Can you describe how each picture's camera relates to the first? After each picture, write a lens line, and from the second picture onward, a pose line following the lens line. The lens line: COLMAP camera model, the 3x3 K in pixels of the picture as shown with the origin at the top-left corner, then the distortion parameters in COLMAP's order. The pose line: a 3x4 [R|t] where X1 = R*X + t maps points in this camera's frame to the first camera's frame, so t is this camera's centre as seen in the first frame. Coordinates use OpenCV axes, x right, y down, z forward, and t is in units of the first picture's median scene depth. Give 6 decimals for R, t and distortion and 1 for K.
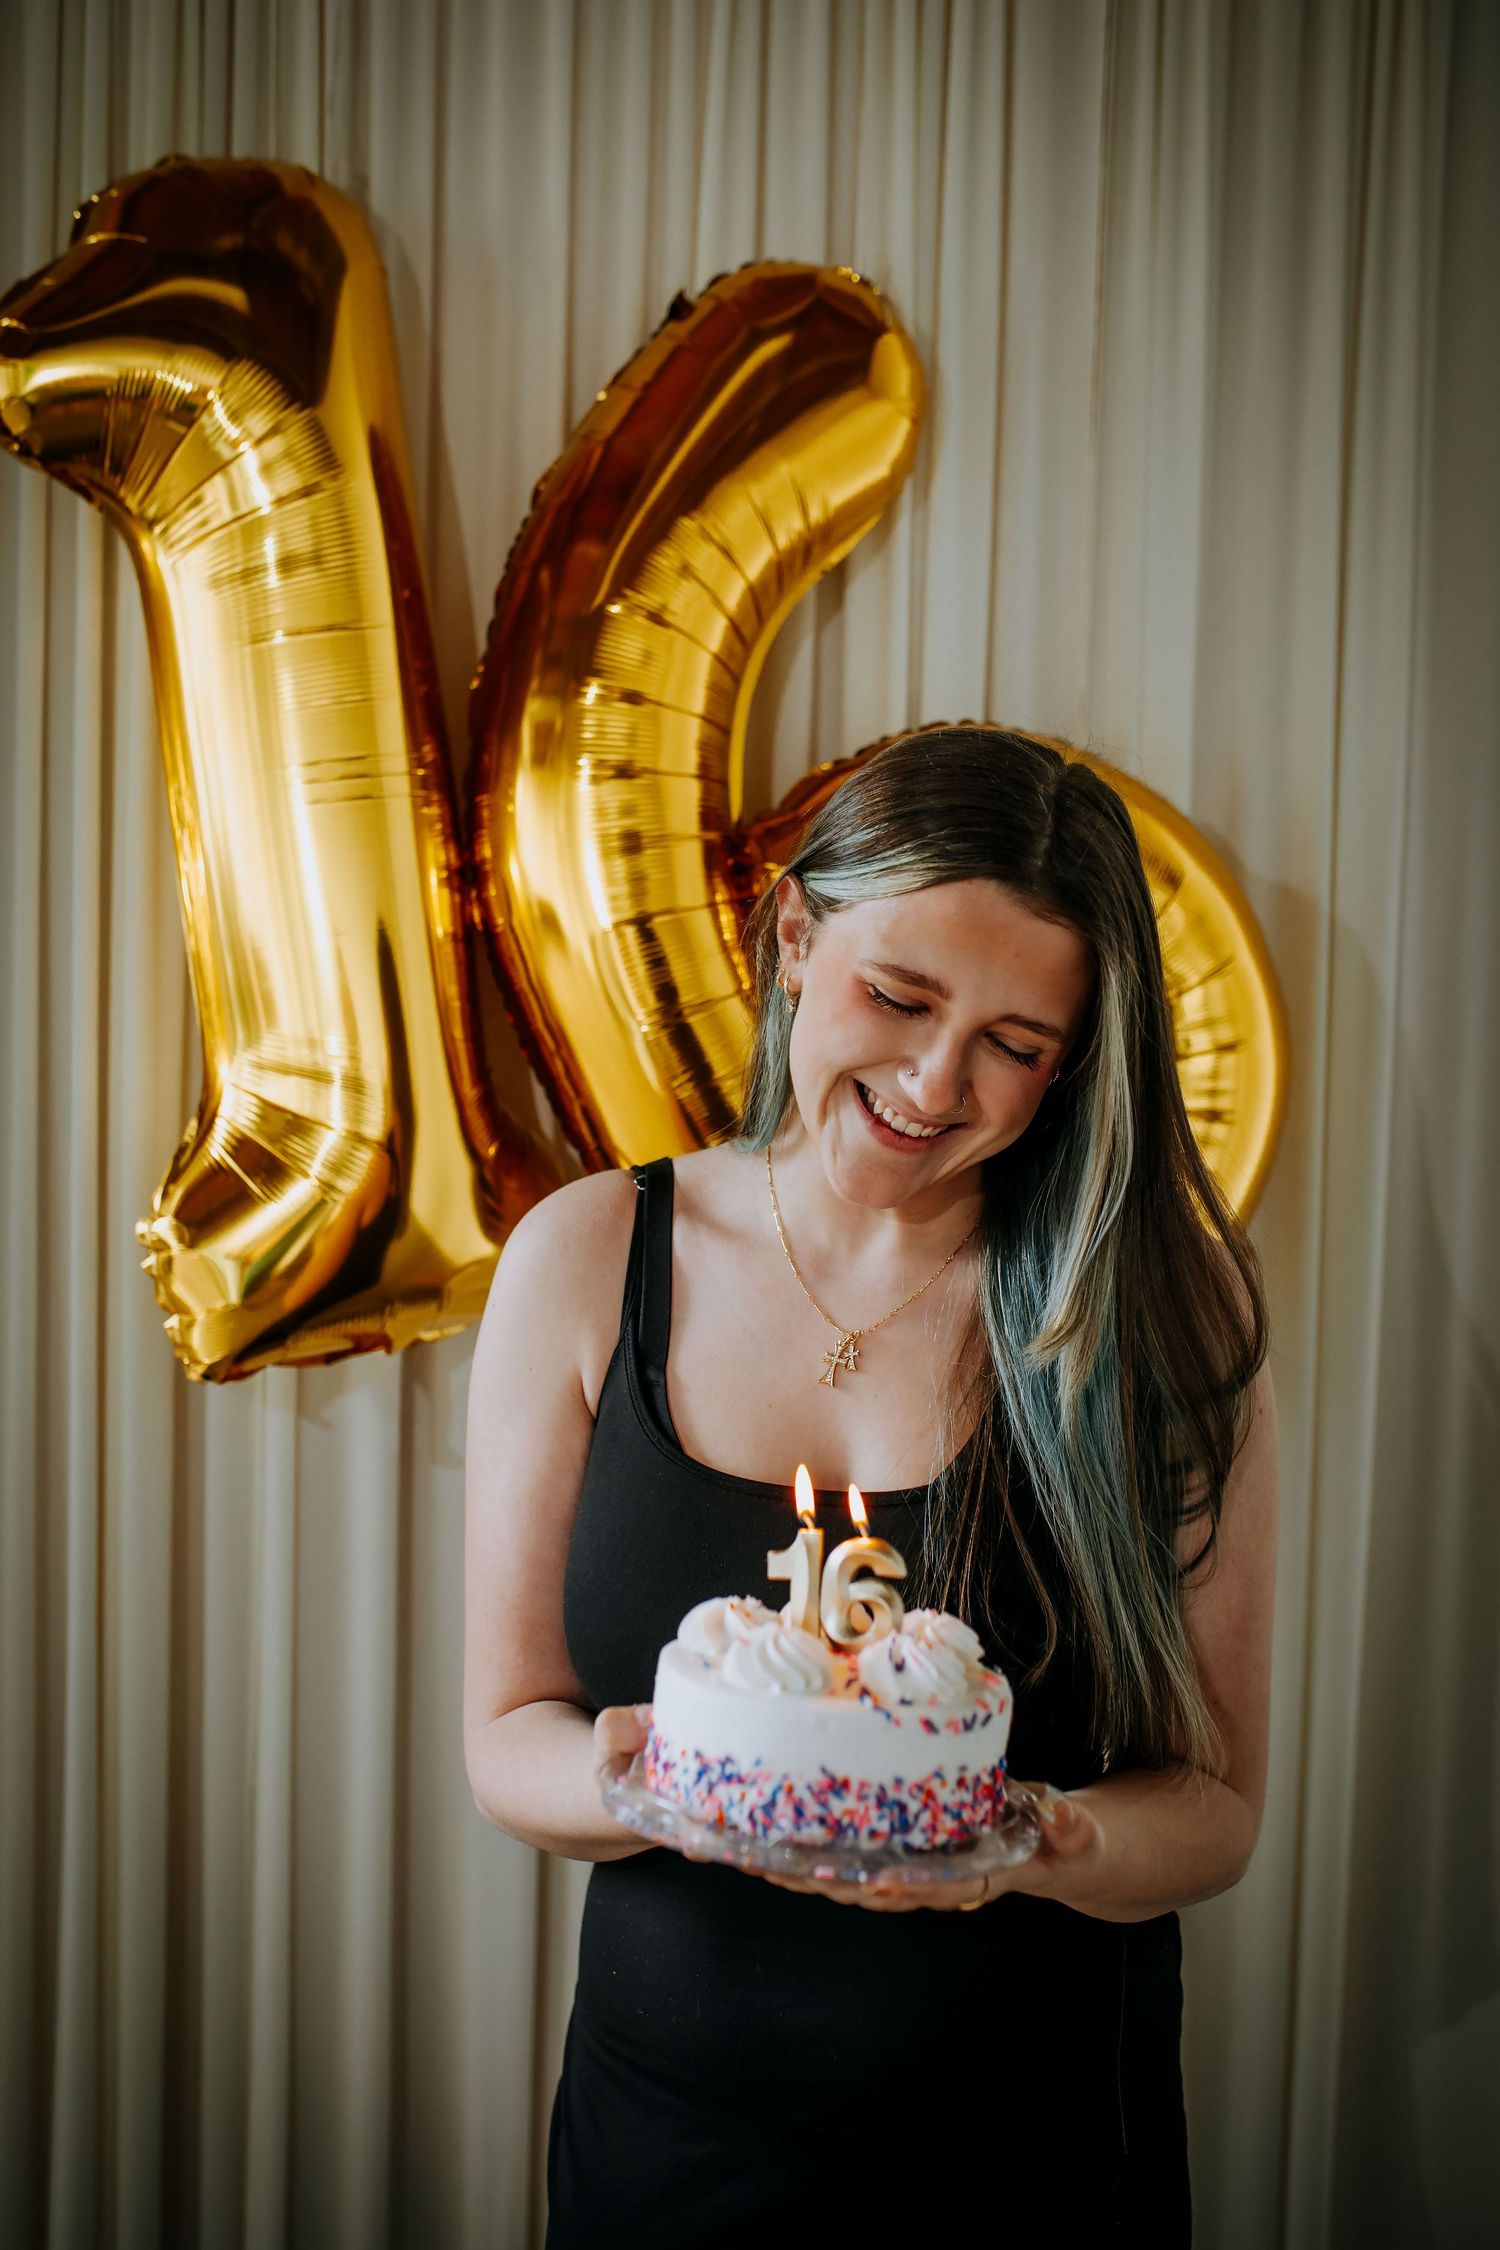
lens RADIAL K [[2271.3, 0, 773.2], [0, 2271.3, 1118.8], [0, 0, 1]] dist [-0.016427, 0.000000]
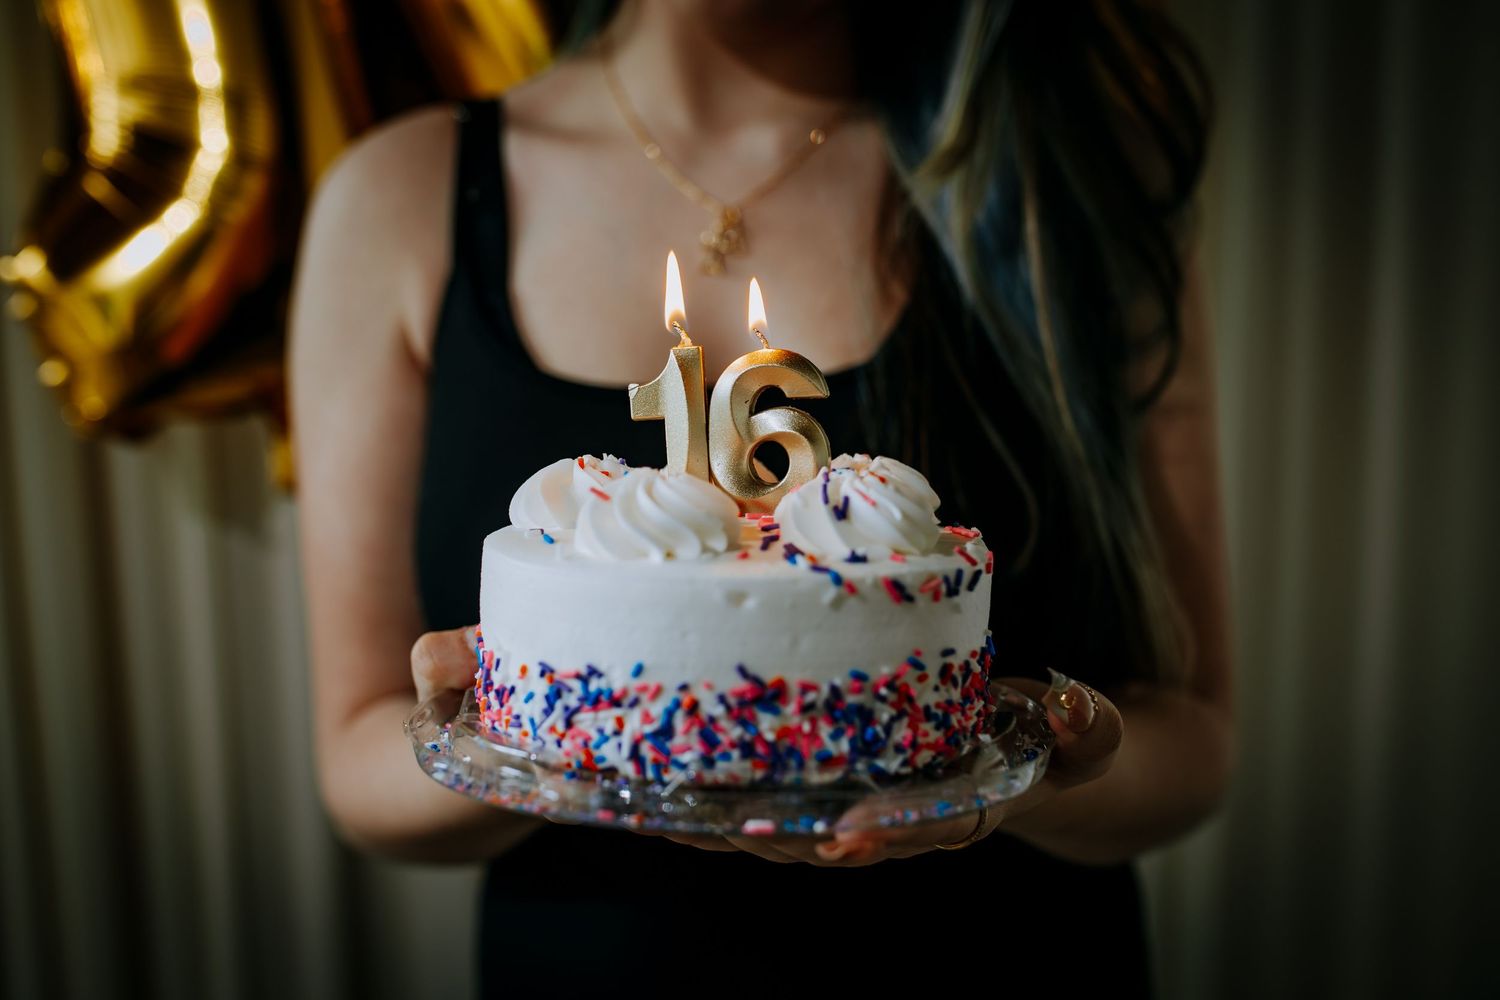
lens RADIAL K [[1514.2, 0, 742.5], [0, 1514.2, 506.9], [0, 0, 1]] dist [-0.016427, 0.000000]
pose [[0.993618, -0.088569, 0.069854, -0.003336], [0.079277, 0.988842, 0.126124, 0.185231], [-0.080245, -0.119782, 0.989552, 0.576747]]
